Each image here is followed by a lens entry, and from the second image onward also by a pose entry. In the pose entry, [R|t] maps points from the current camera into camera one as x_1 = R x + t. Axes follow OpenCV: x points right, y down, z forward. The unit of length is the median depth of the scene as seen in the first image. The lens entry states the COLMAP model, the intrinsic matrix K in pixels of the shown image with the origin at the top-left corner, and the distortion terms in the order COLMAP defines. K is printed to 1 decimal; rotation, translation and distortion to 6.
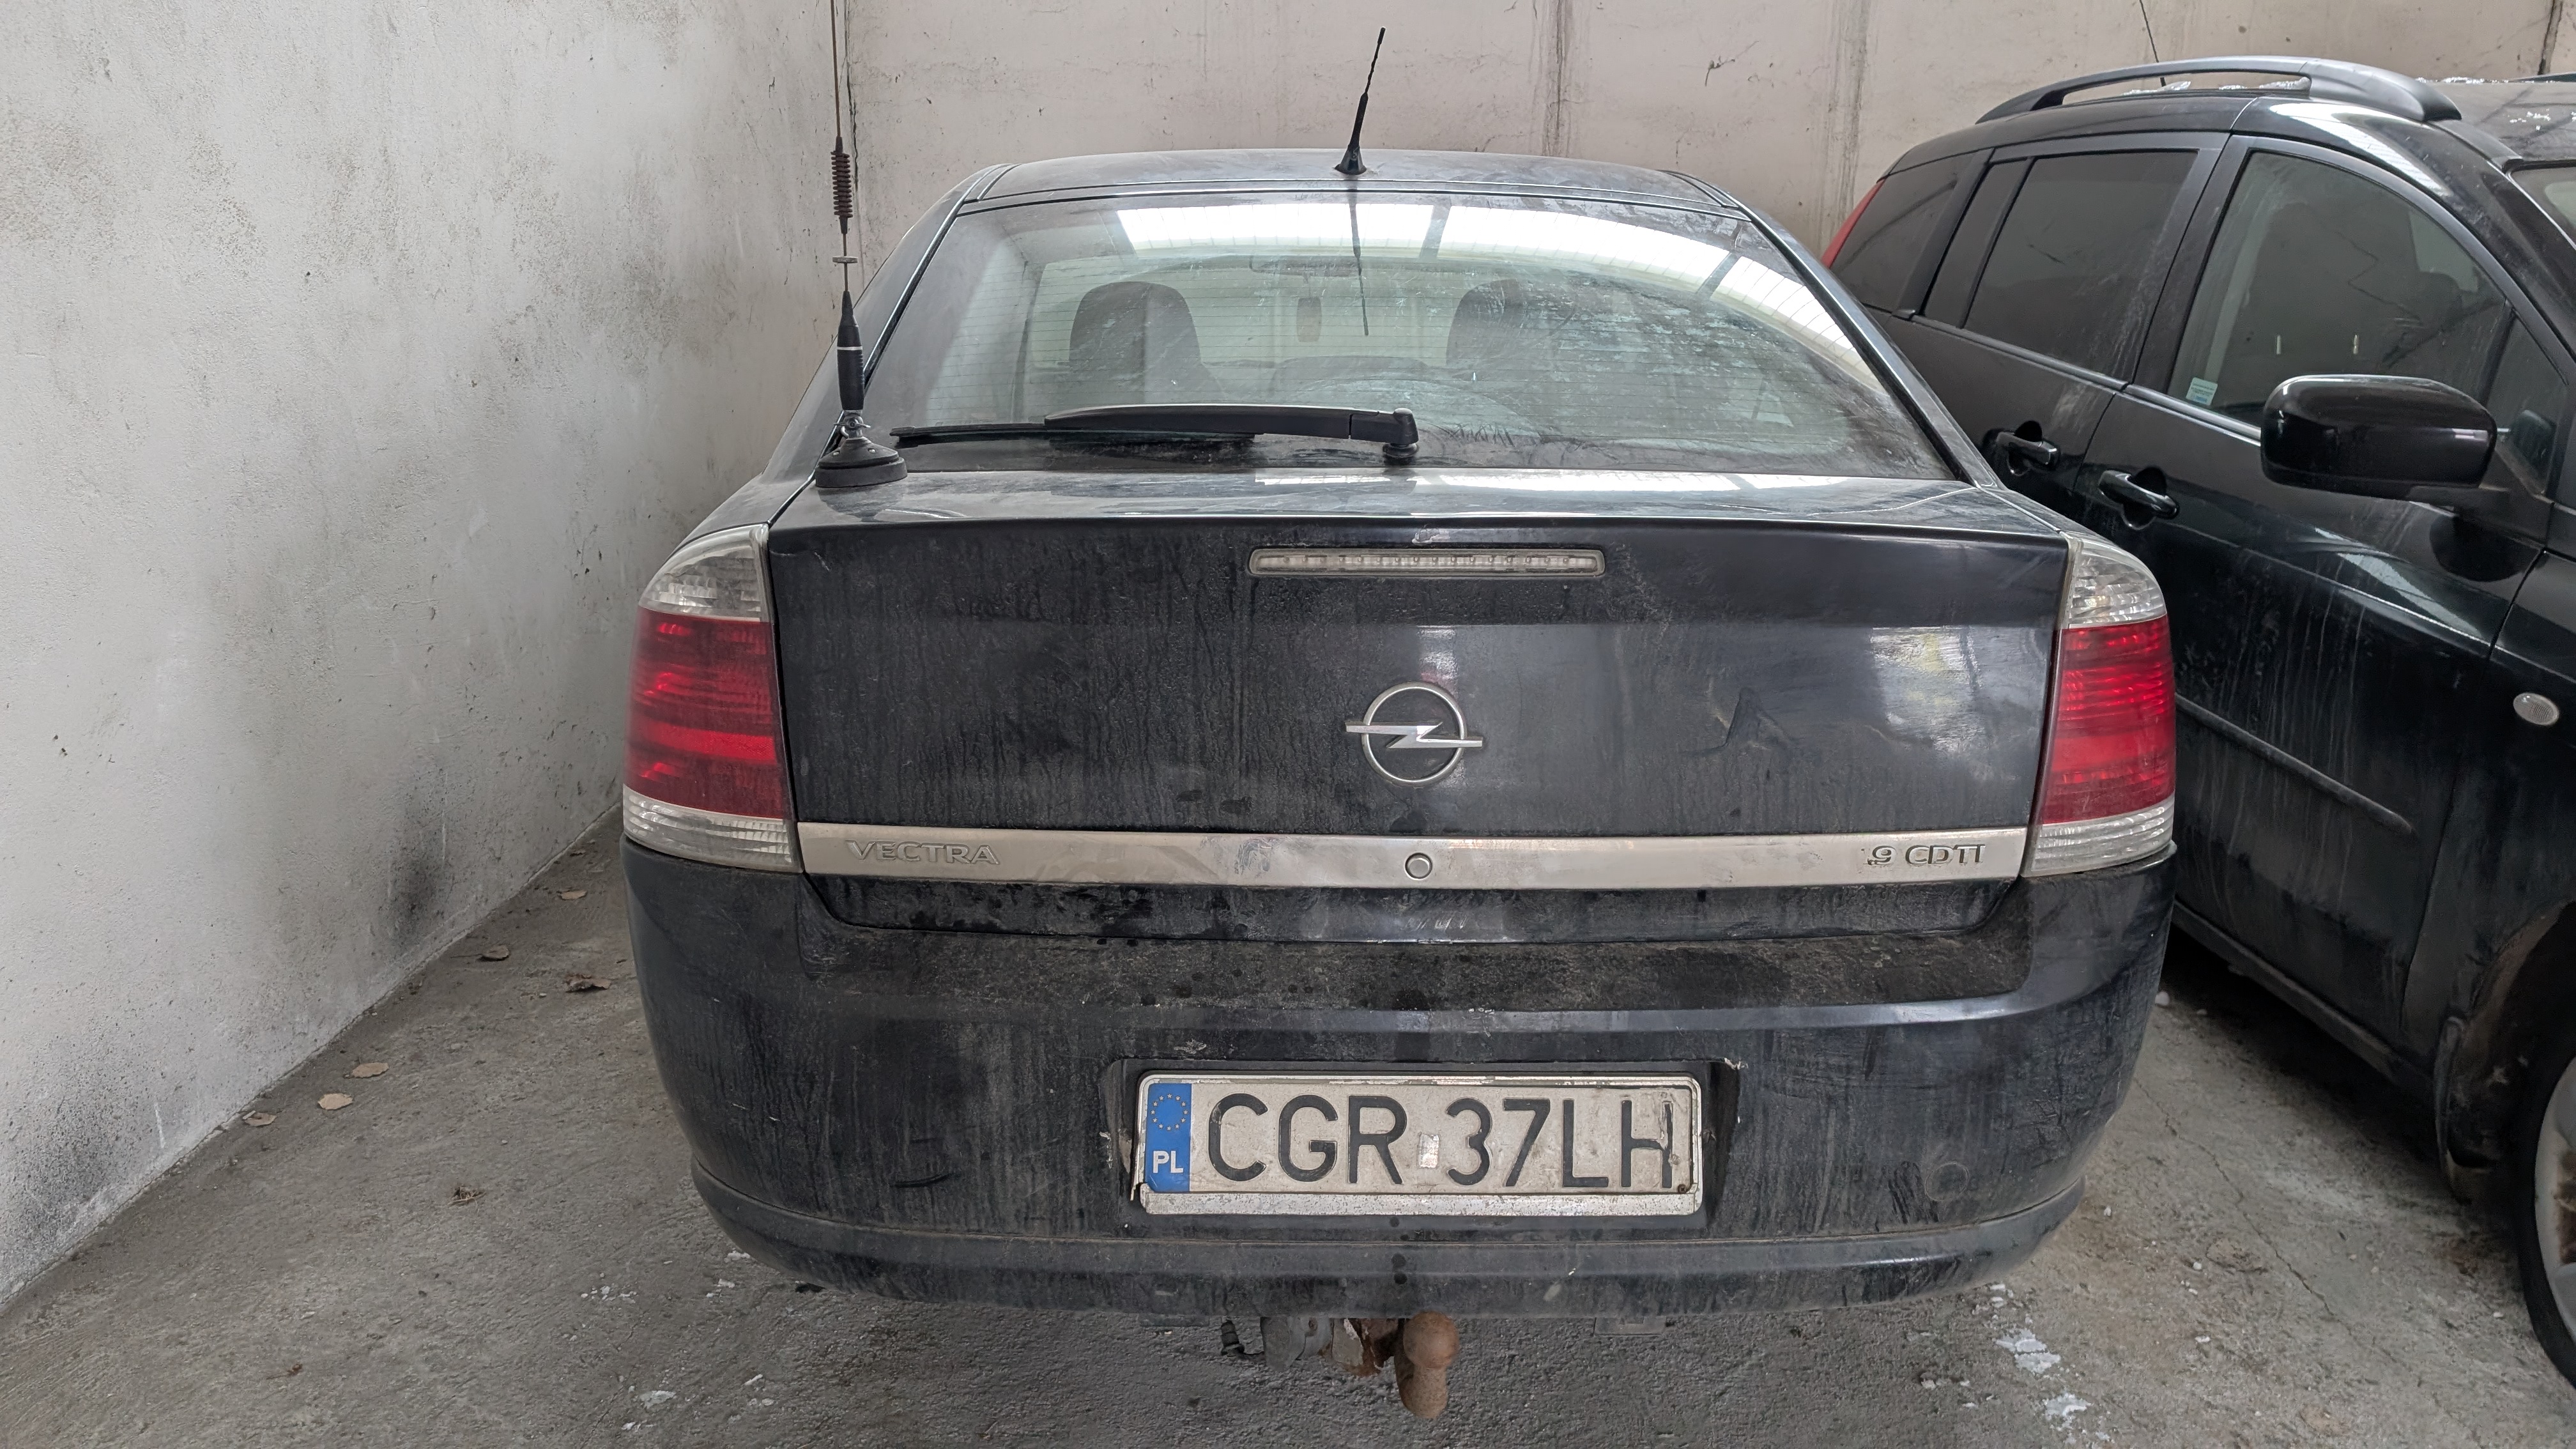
lens RADIAL K [[1813.7, 0, 1266.5], [0, 1813.7, 706.1], [0, 0, 1]] dist [0.028071, -0.014479]
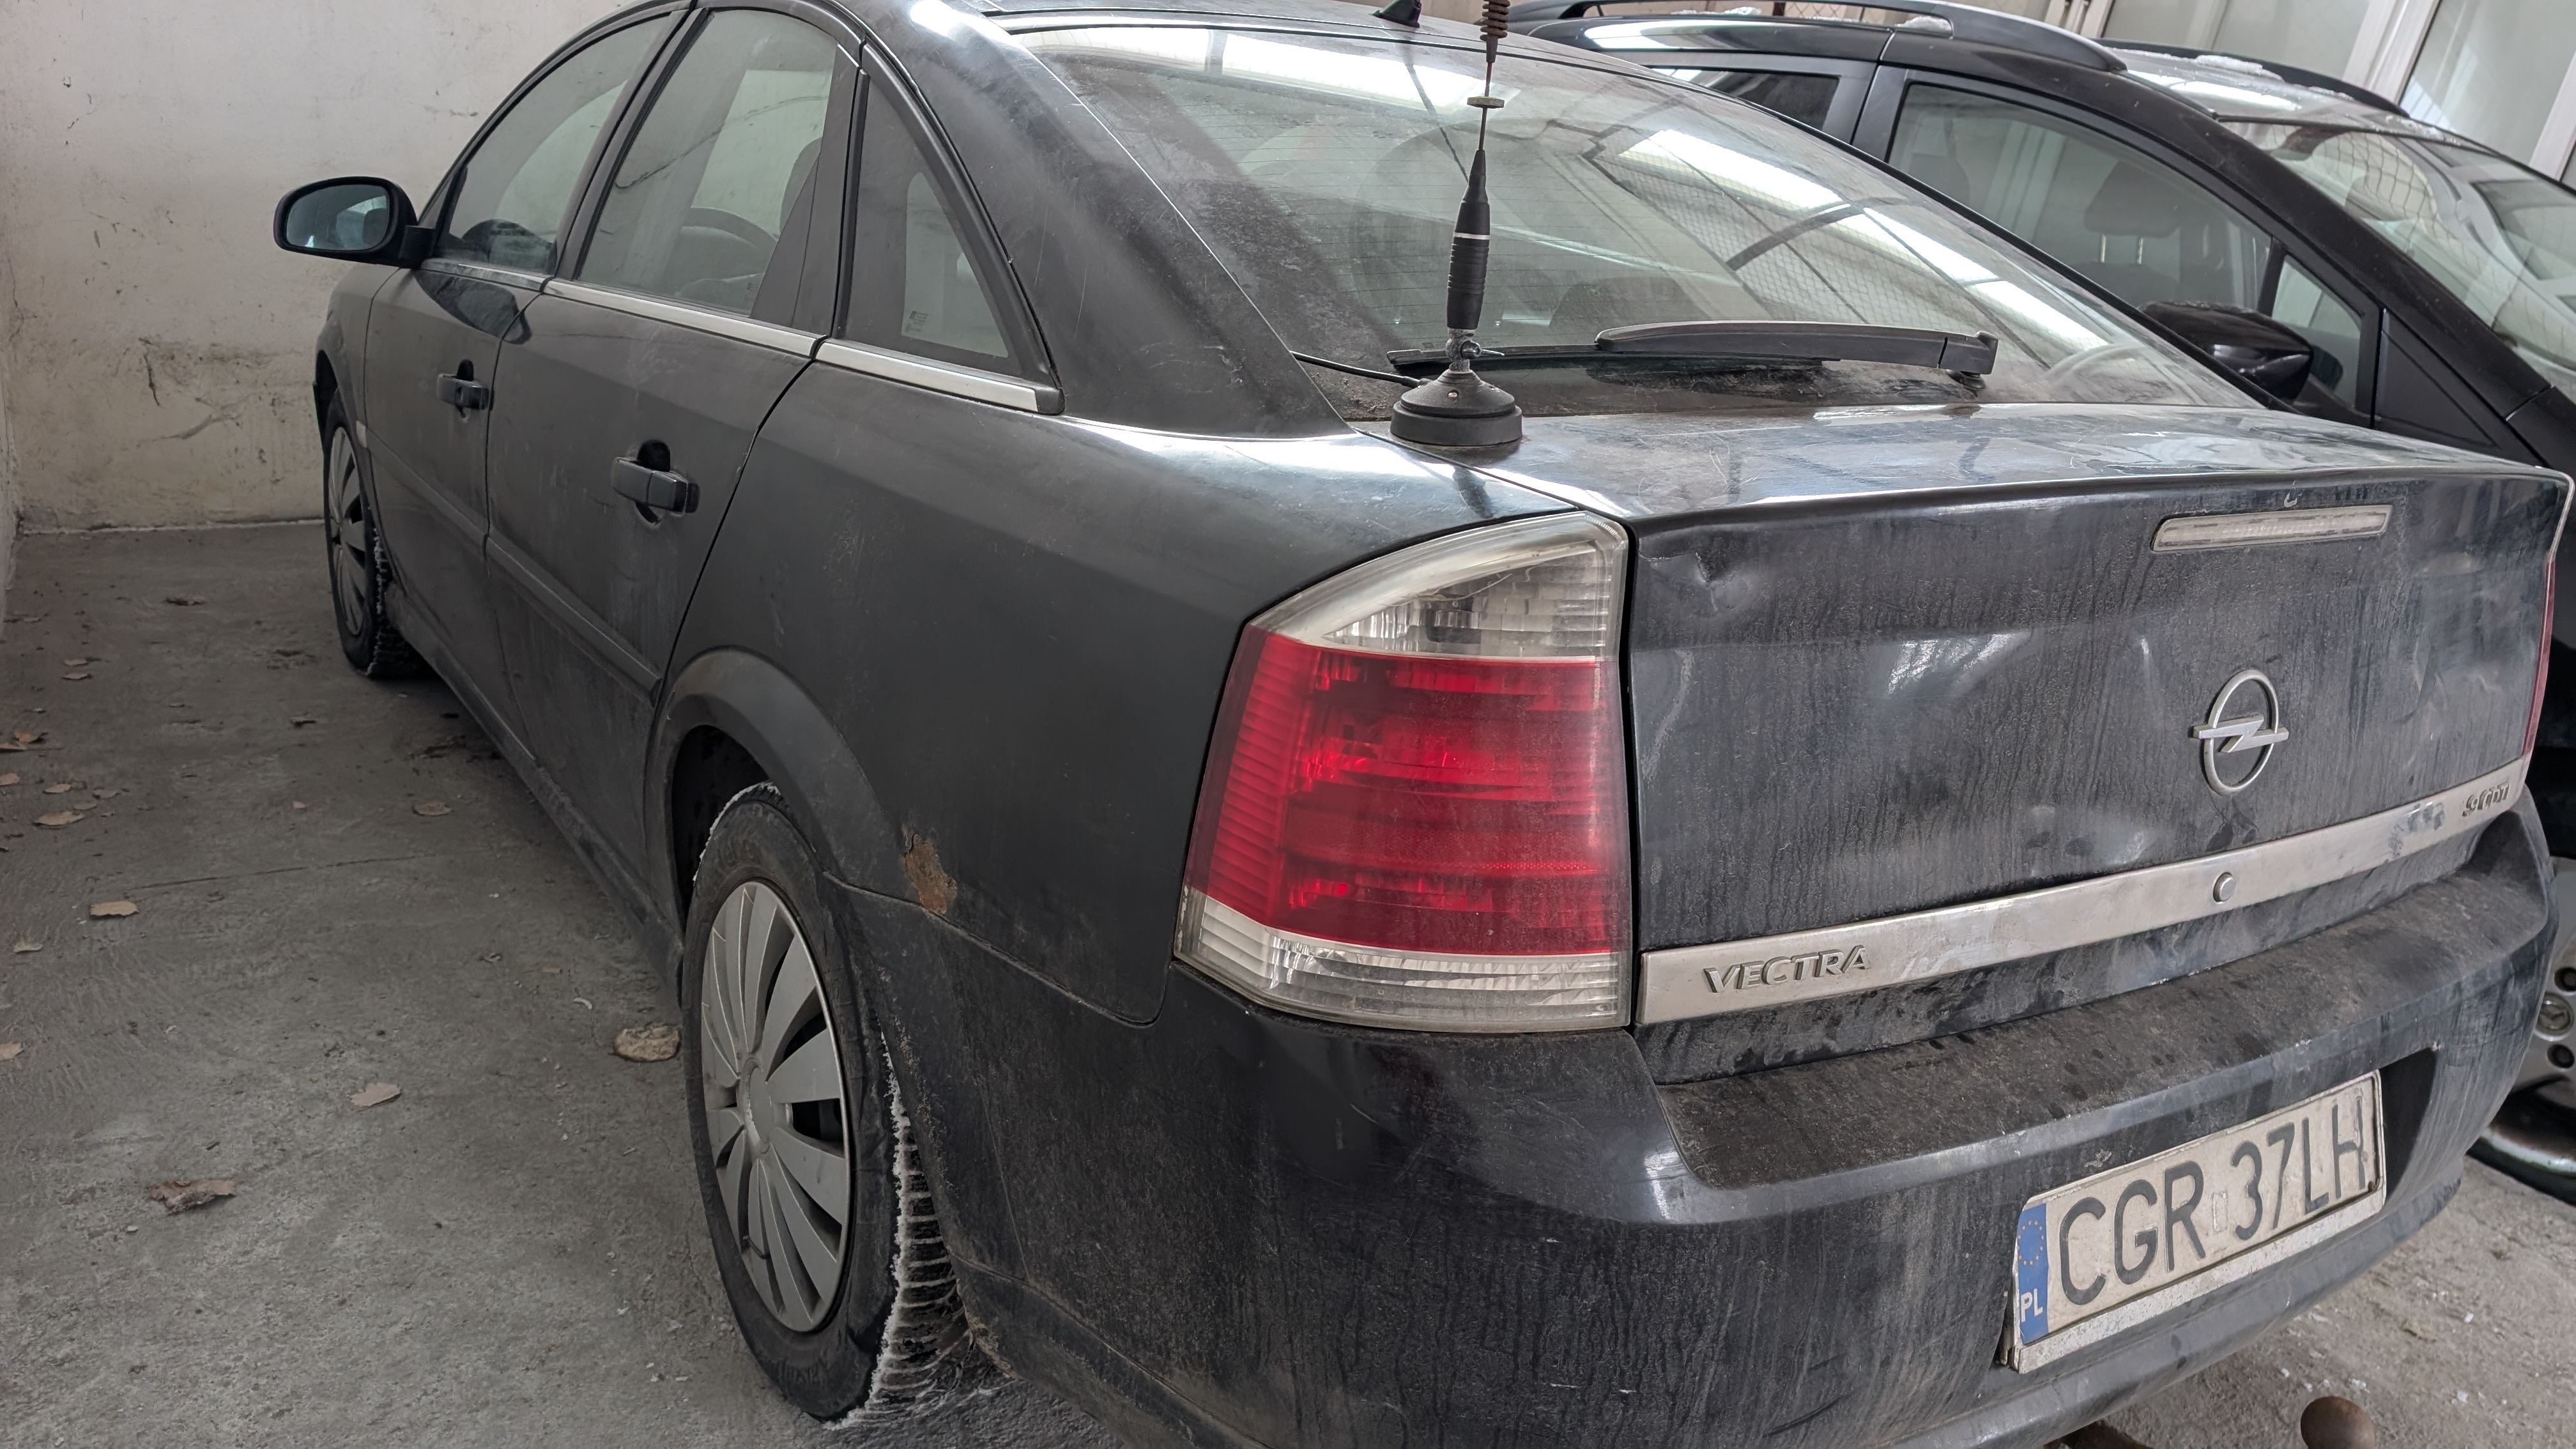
lens RADIAL K [[1813.7, 0, 1305.7], [0, 1813.7, 737.1], [0, 0, 1]] dist [0.028071, -0.014479]
pose [[0.851703, -0.102208, 0.513960, -0.704728], [0.062913, 0.993644, 0.093345, -0.086716], [-0.520234, -0.047167, 0.852720, 0.502395]]
